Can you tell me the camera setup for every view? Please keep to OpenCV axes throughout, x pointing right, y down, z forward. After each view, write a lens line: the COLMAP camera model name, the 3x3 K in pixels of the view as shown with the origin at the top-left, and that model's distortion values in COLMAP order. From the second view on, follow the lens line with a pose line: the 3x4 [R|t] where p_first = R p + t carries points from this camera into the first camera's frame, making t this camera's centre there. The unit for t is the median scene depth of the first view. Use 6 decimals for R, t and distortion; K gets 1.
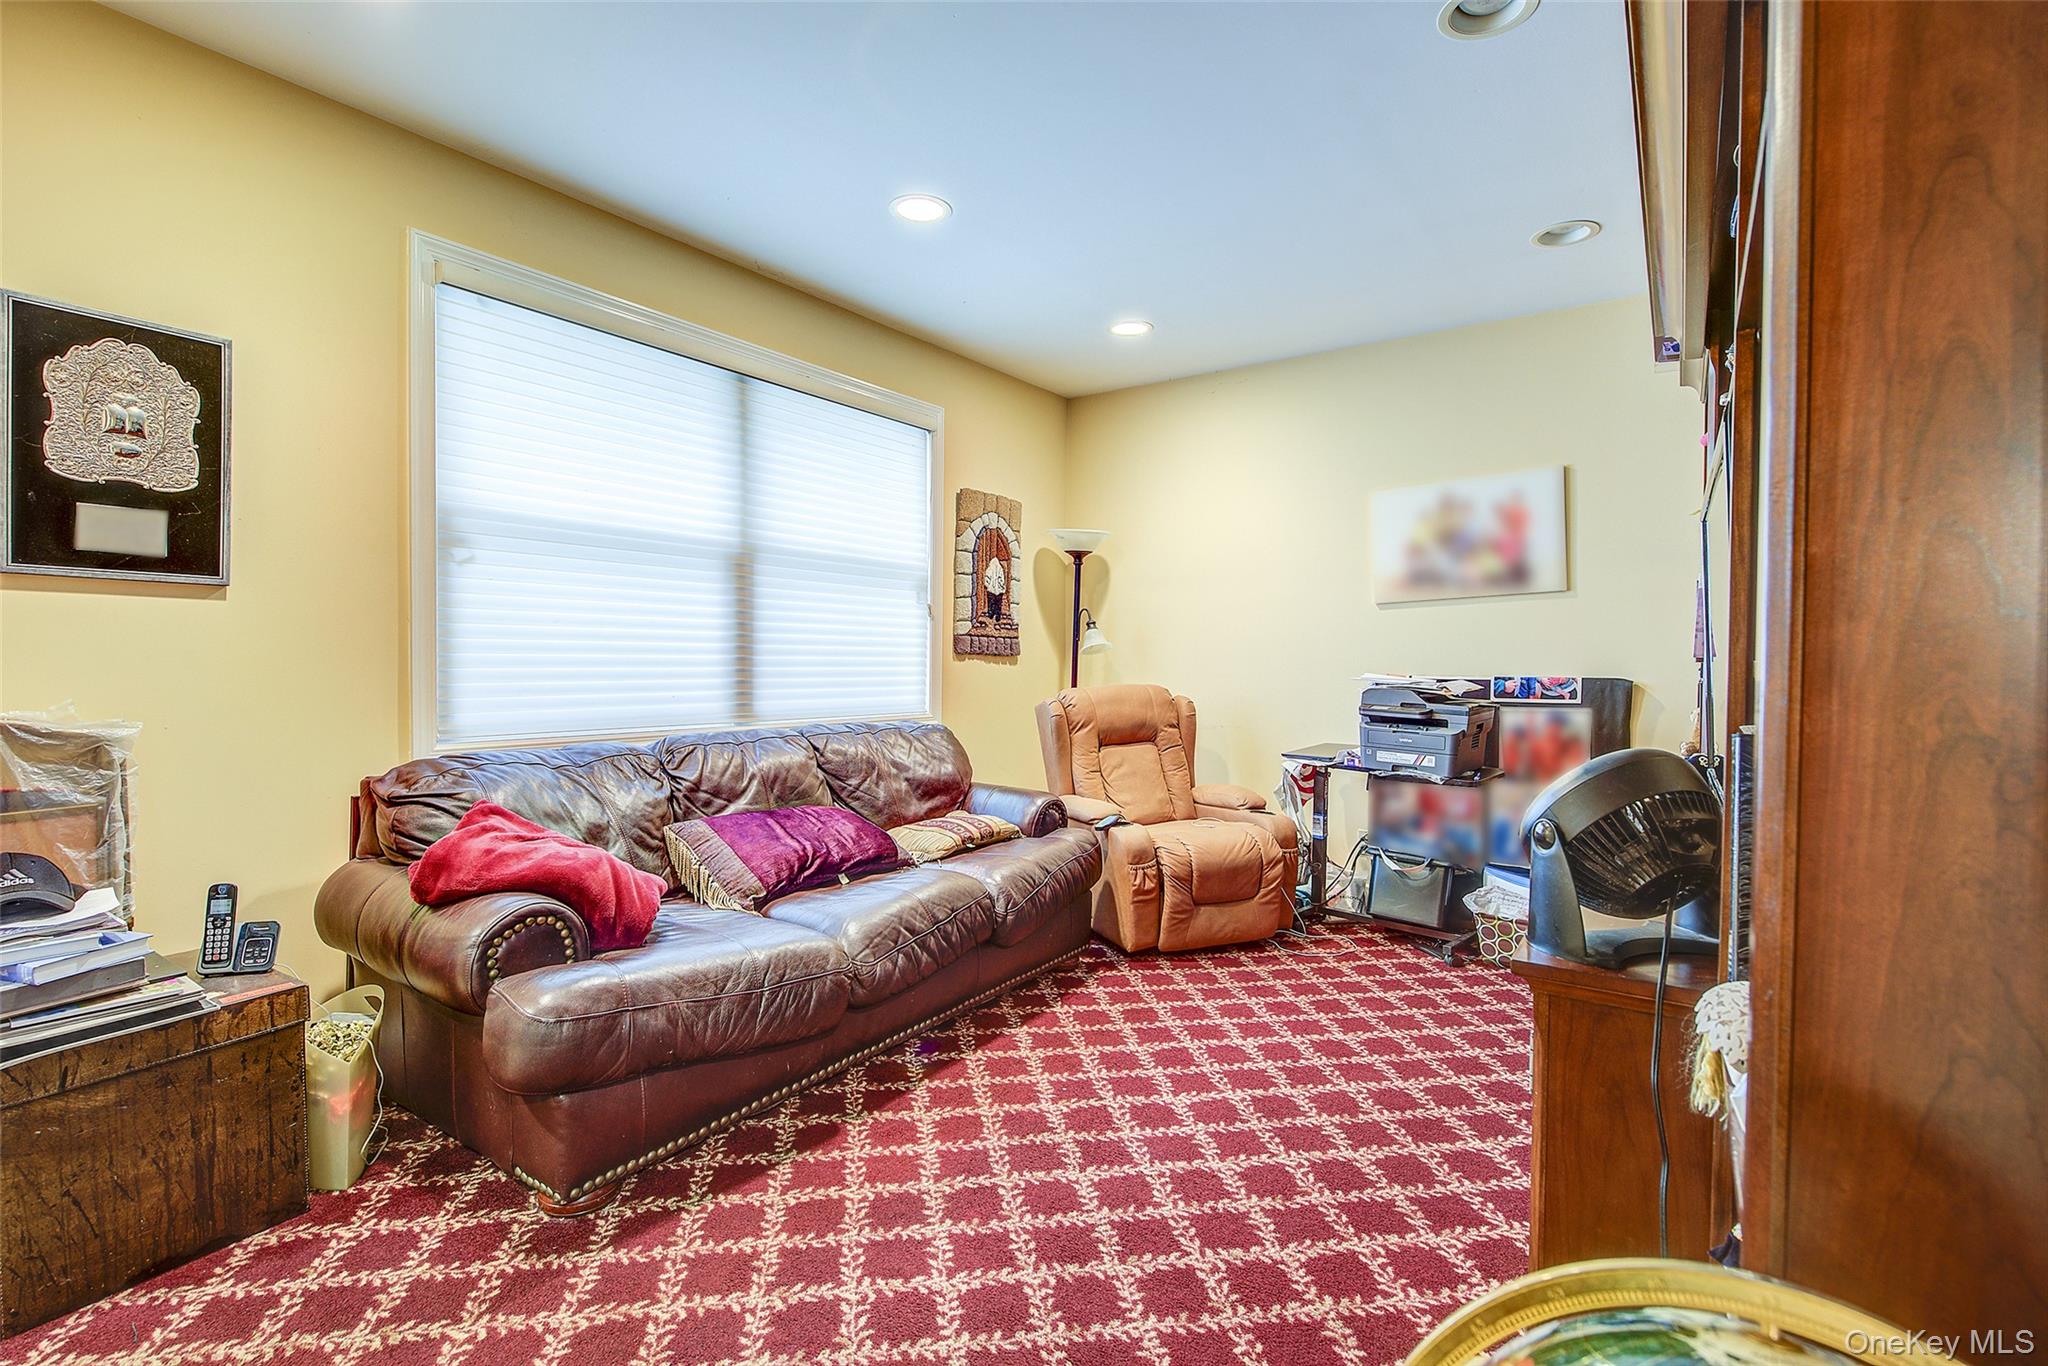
lens RADIAL K [[934.7, 0, 1015.9], [0, 934.7, 675.6], [0, 0, 1]] dist [0.002451, -0.000484]
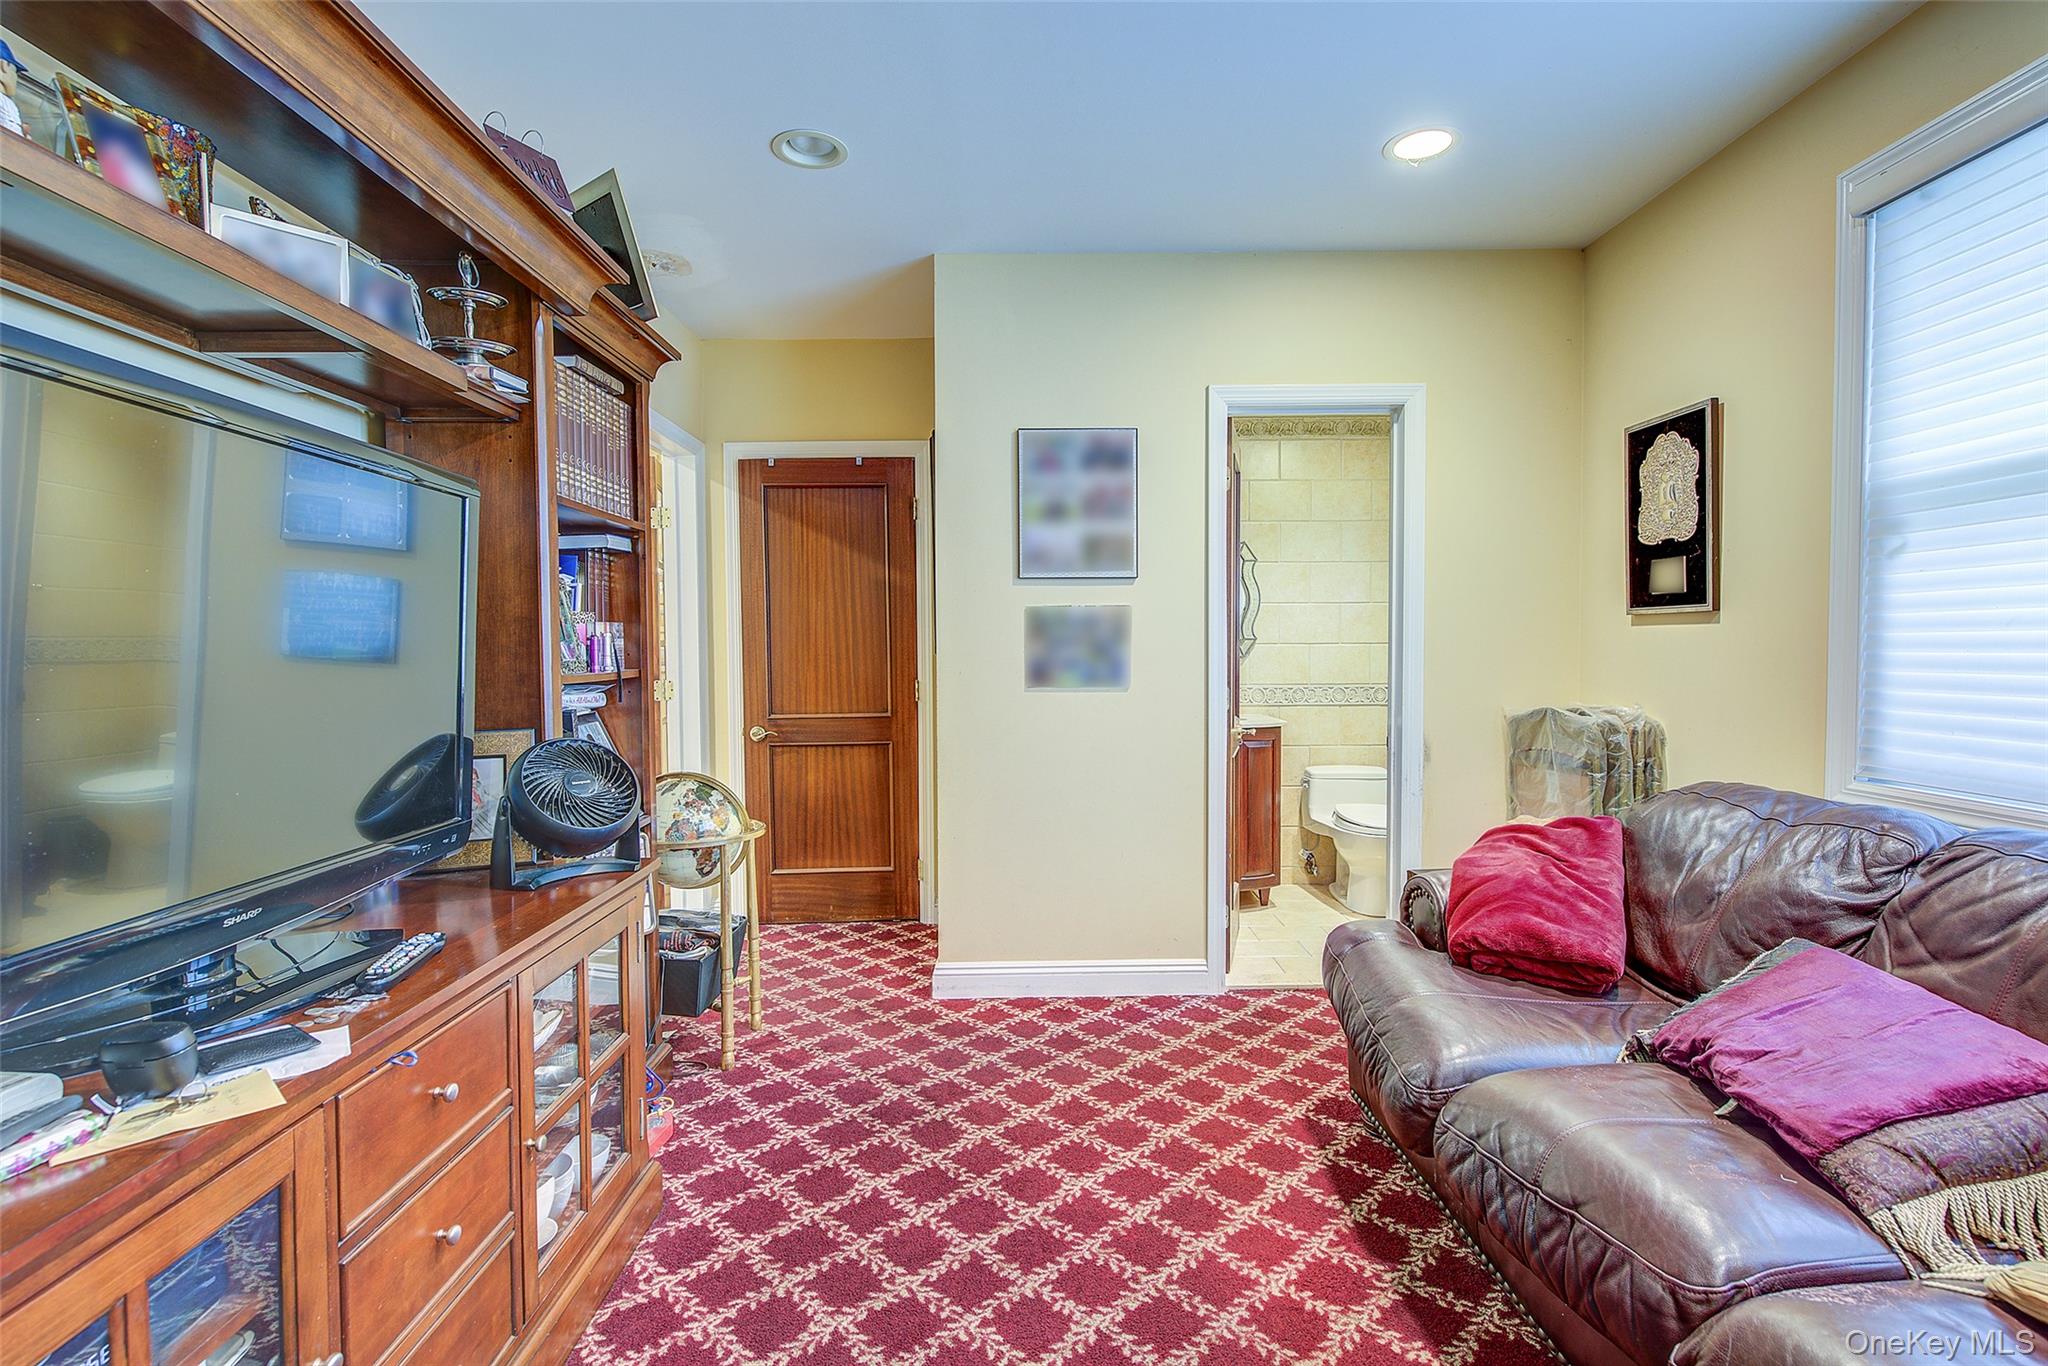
lens RADIAL K [[934.7, 0, 1023.2], [0, 934.7, 678.0], [0, 0, 1]] dist [0.002451, -0.000484]
pose [[-0.798423, 0.008829, -0.602033, 0.351355], [-0.016096, 0.999222, 0.036001, -0.027077], [0.601882, 0.038434, -0.797660, 0.934710]]
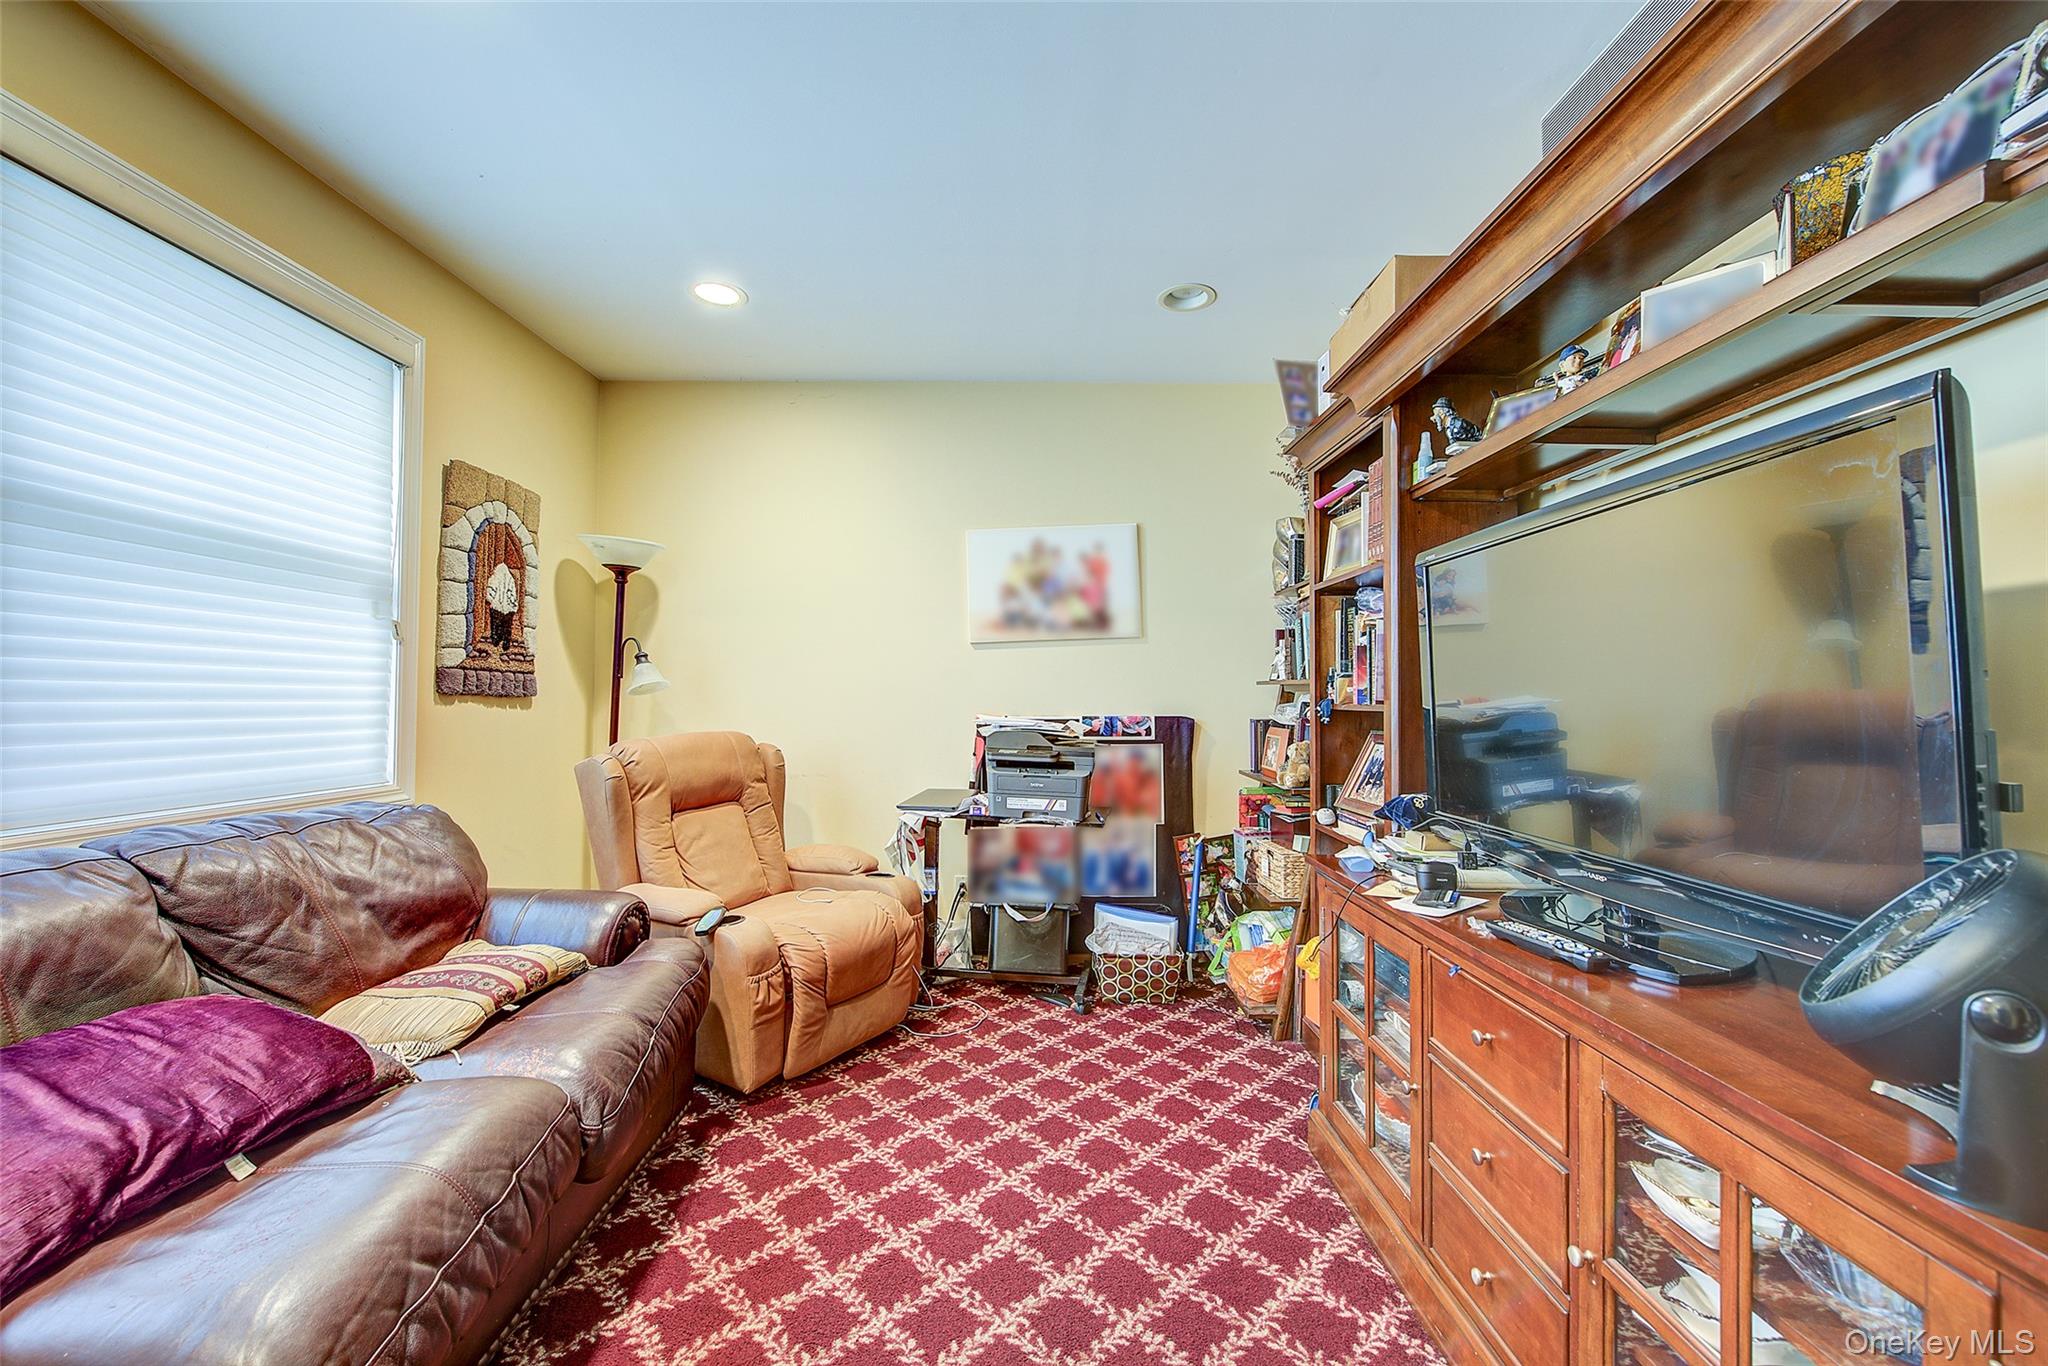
lens RADIAL K [[810.8, 0, 1024.0], [0, 810.8, 679.7], [0, 0, 1]] dist [-0.000752, -0.001718]
pose [[0.812037, 0.009393, 0.583530, -0.080682], [0.012343, 0.999370, -0.033263, -0.011477], [-0.583475, 0.034213, 0.811410, 0.332938]]
